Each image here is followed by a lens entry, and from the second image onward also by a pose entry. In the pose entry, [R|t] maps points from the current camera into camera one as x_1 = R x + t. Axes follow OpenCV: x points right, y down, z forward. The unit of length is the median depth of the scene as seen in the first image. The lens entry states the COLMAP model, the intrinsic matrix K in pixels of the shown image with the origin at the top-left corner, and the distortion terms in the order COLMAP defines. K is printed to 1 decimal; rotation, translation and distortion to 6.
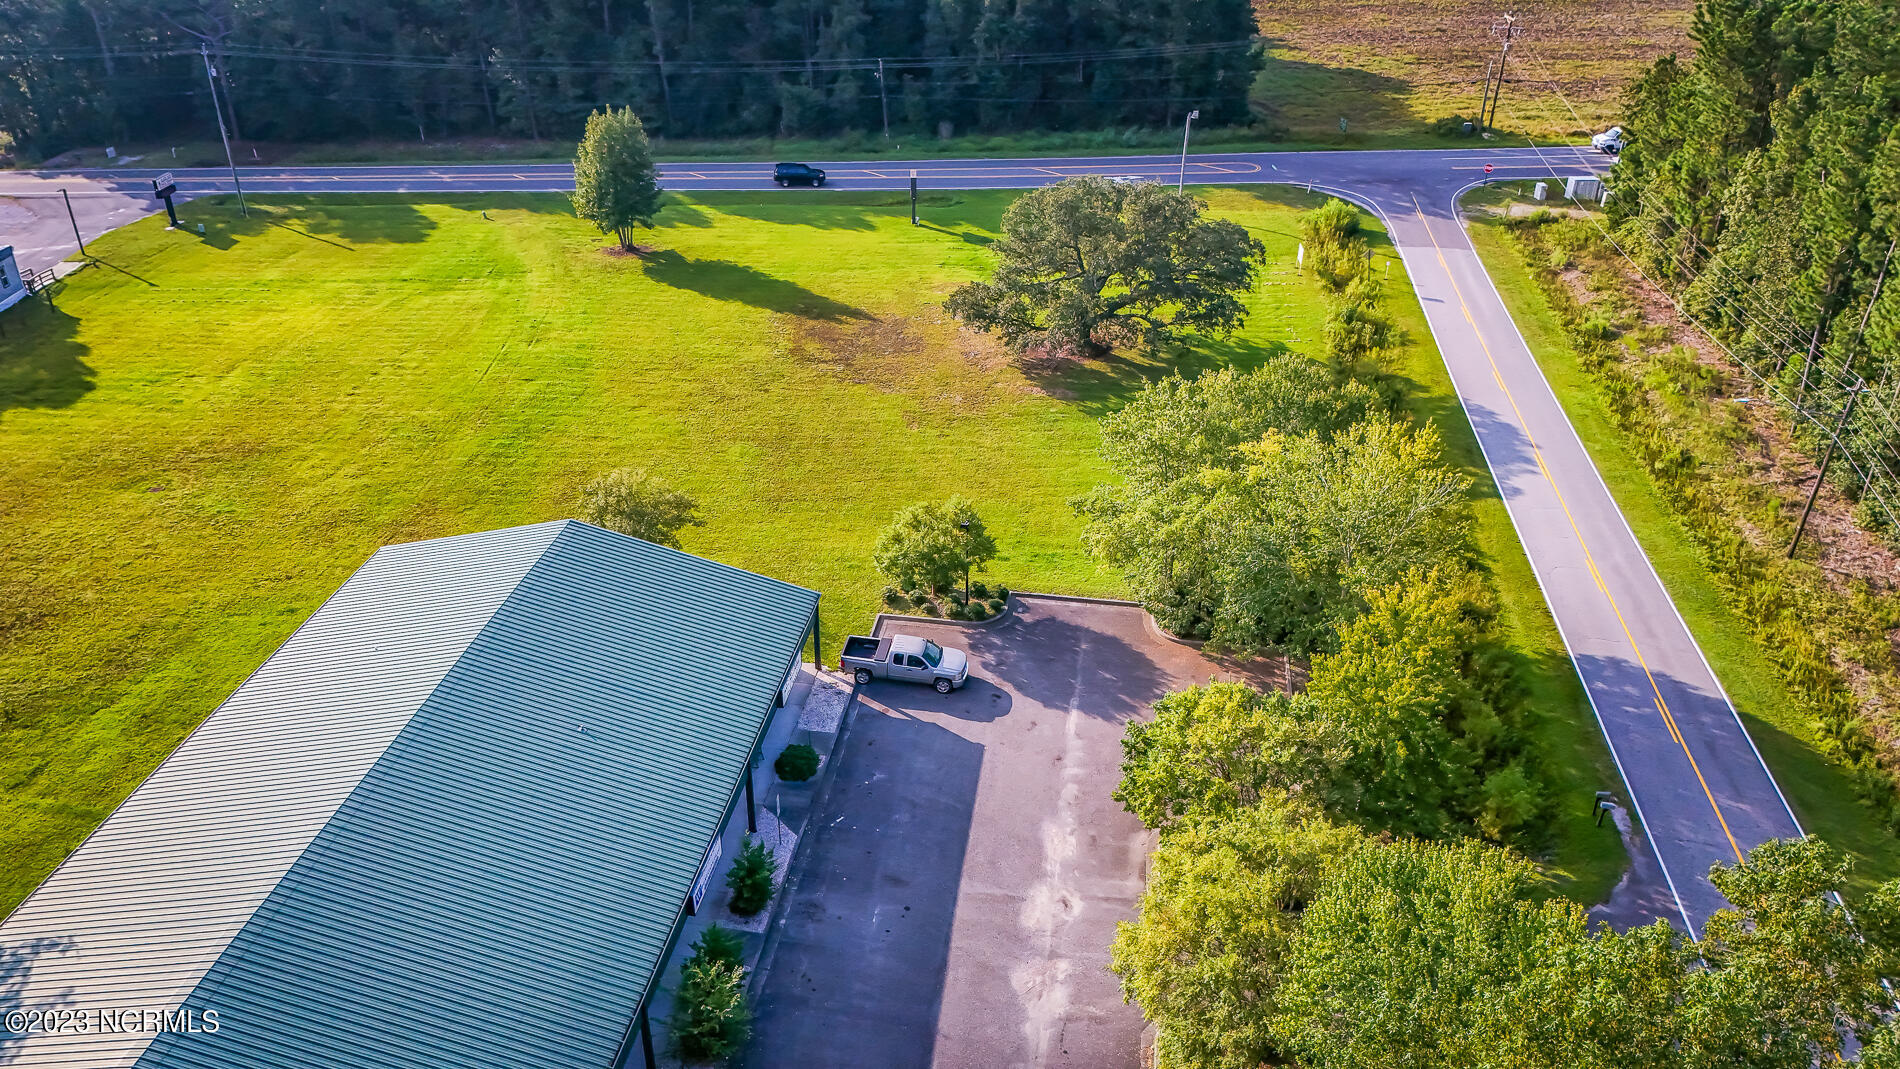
lens RADIAL K [[1394.3, 0, 946.4], [0, 1394.3, 540.4], [0, 0, 1]] dist [0.069452, -0.076953]
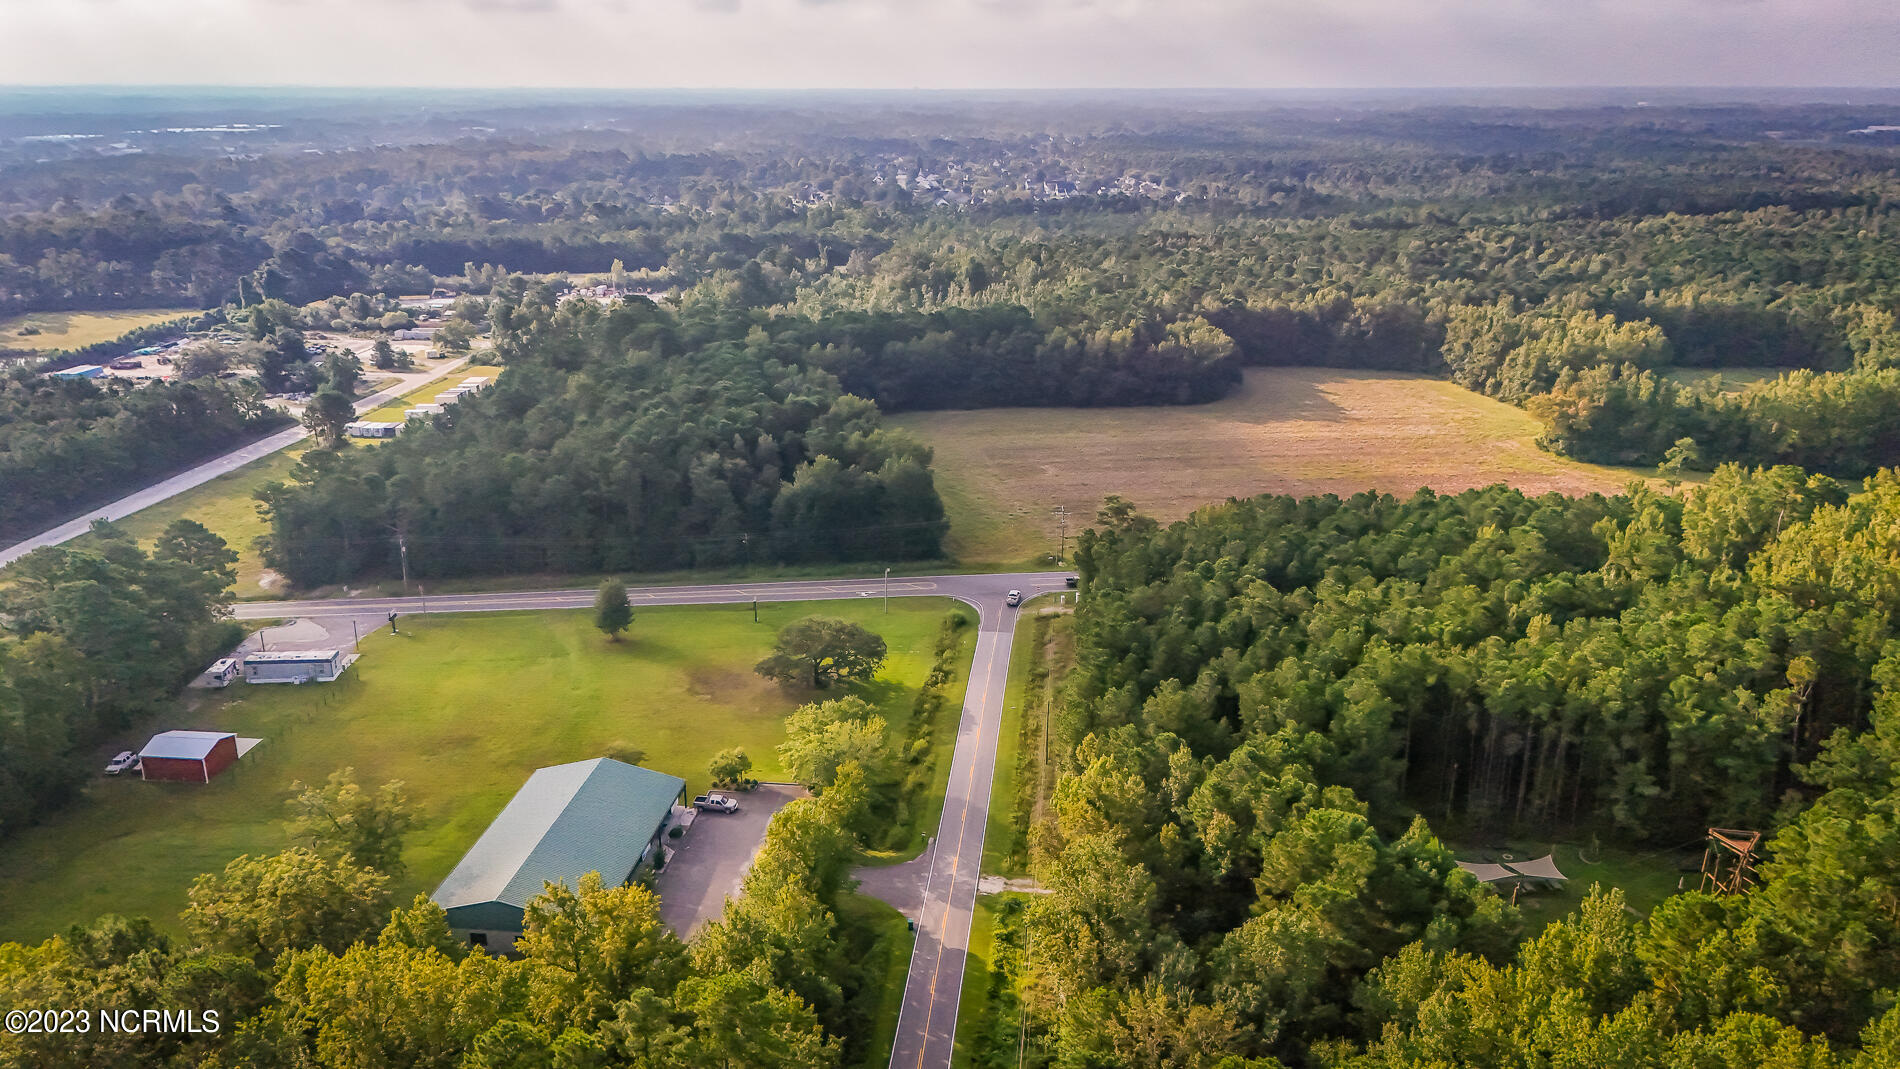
lens RADIAL K [[1394.3, 0, 950.9], [0, 1394.3, 523.4], [0, 0, 1]] dist [0.069452, -0.076953]
pose [[0.999133, -0.014303, 0.039093, 0.262549], [0.022322, 0.976771, -0.213120, 0.109355], [-0.035137, 0.213808, 0.976244, -1.484272]]
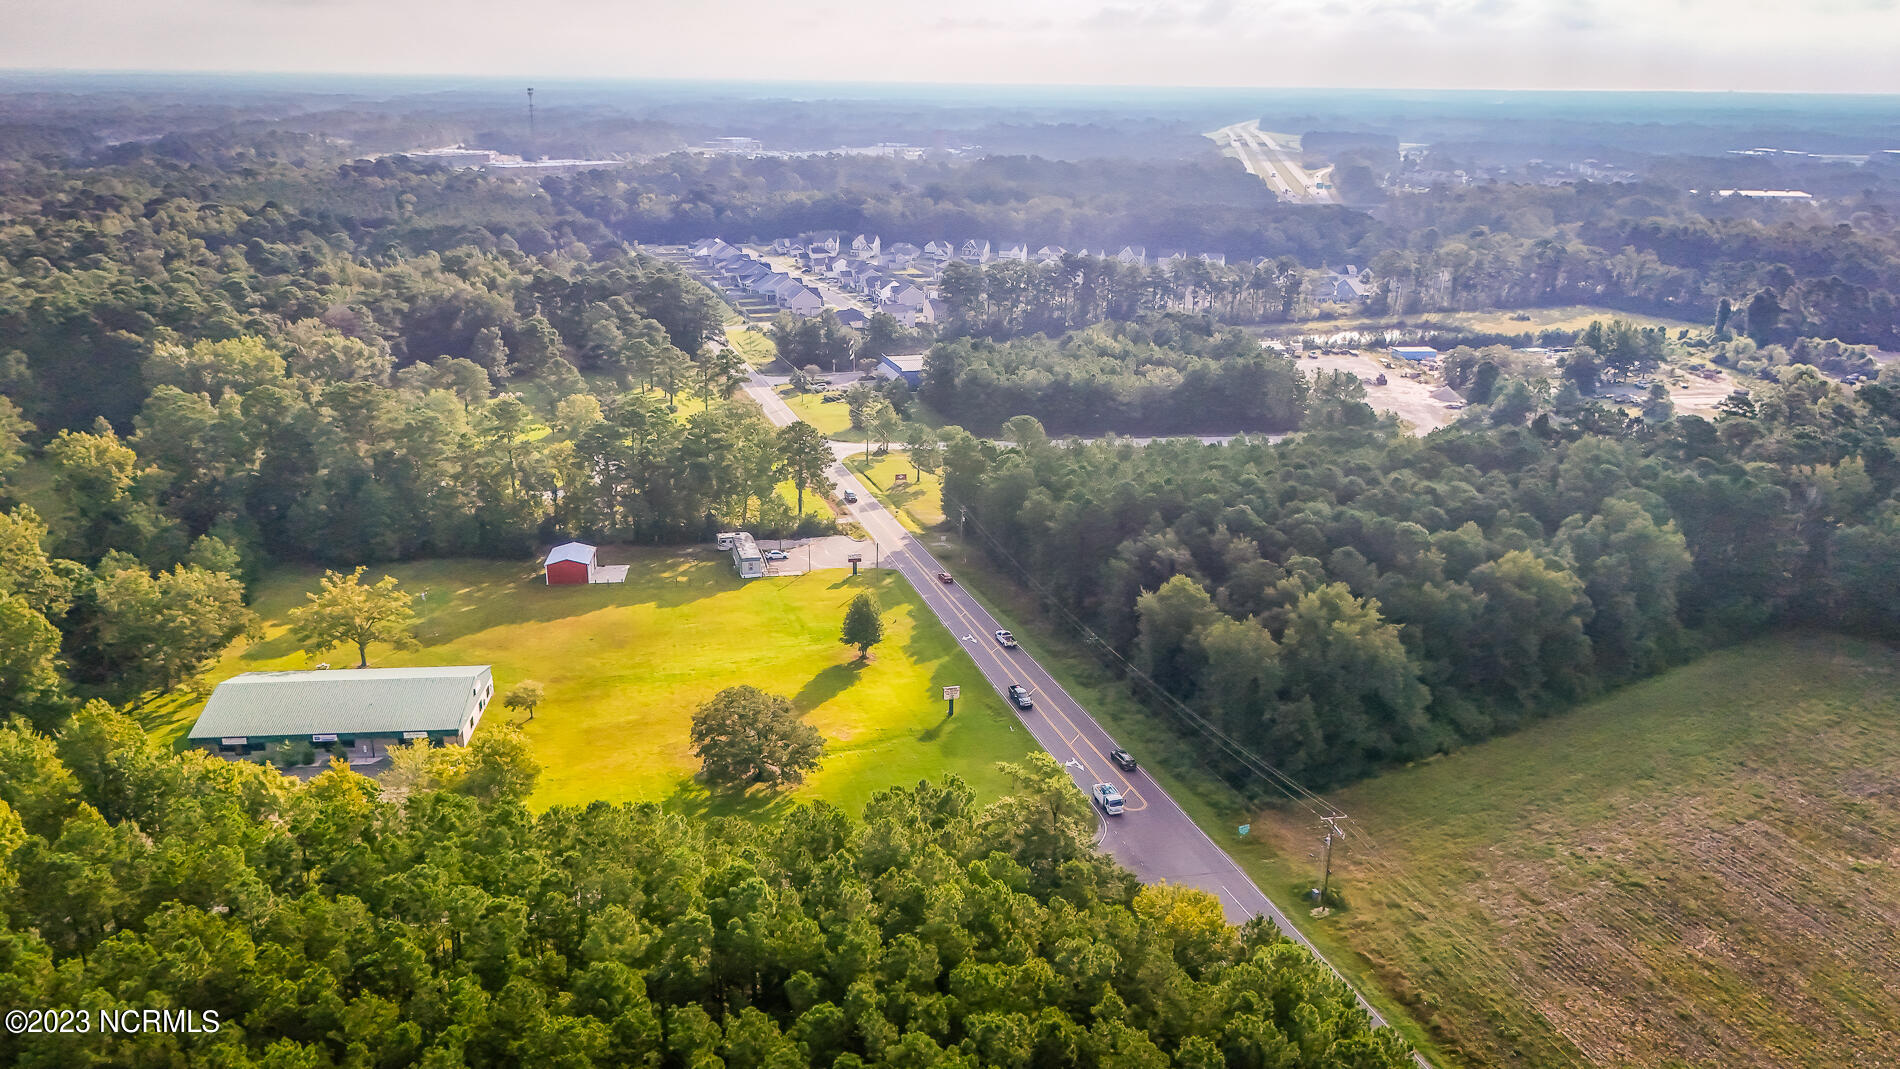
lens RADIAL K [[1394.3, 0, 944.8], [0, 1394.3, 543.4], [0, 0, 1]] dist [0.069452, -0.076953]
pose [[0.239322, 0.302697, -0.922551, 2.034340], [-0.490867, 0.857512, 0.154020, -0.921639], [0.837720, 0.415989, 0.353805, 0.458027]]
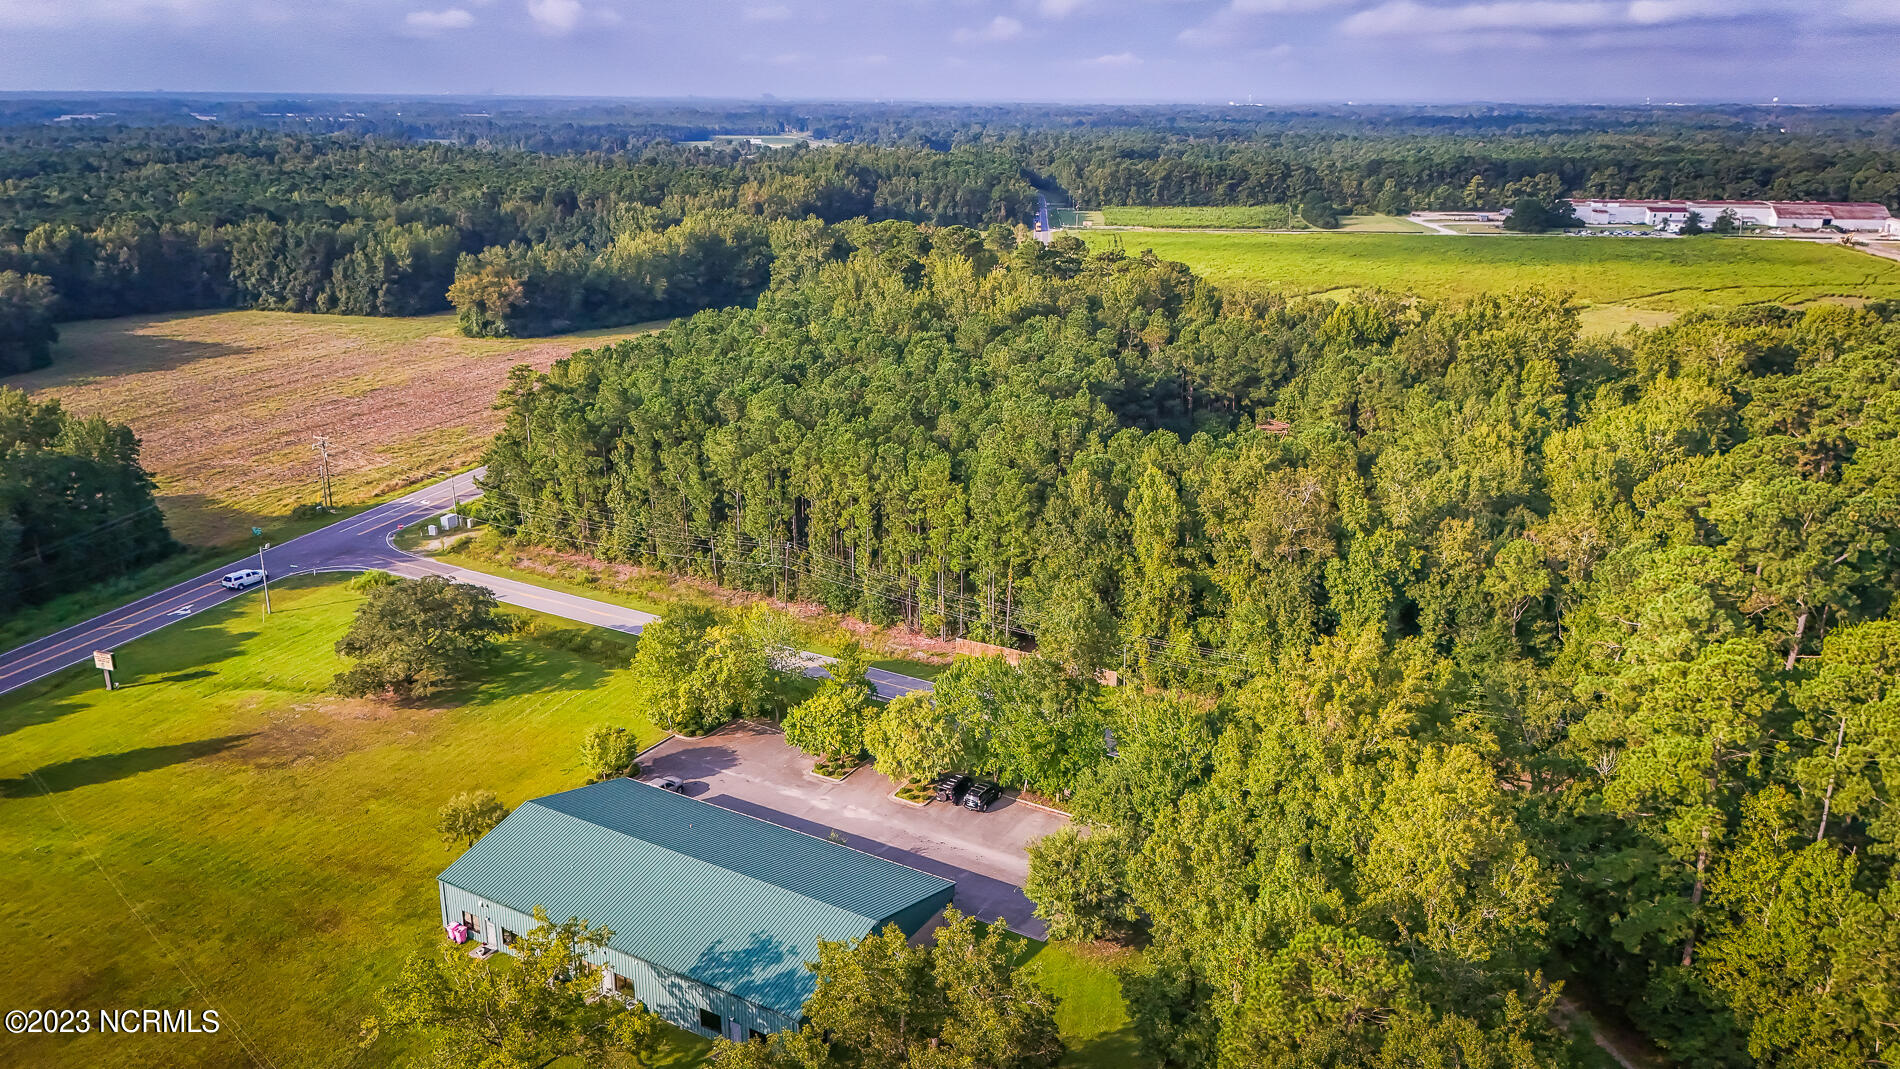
lens RADIAL K [[1394.3, 0, 945.7], [0, 1394.3, 526.8], [0, 0, 1]] dist [0.069452, -0.076953]
pose [[0.375134, -0.276495, 0.884774, -1.146249], [0.458995, 0.884660, 0.081850, -0.167289], [-0.805356, 0.375402, 0.458776, -0.307991]]
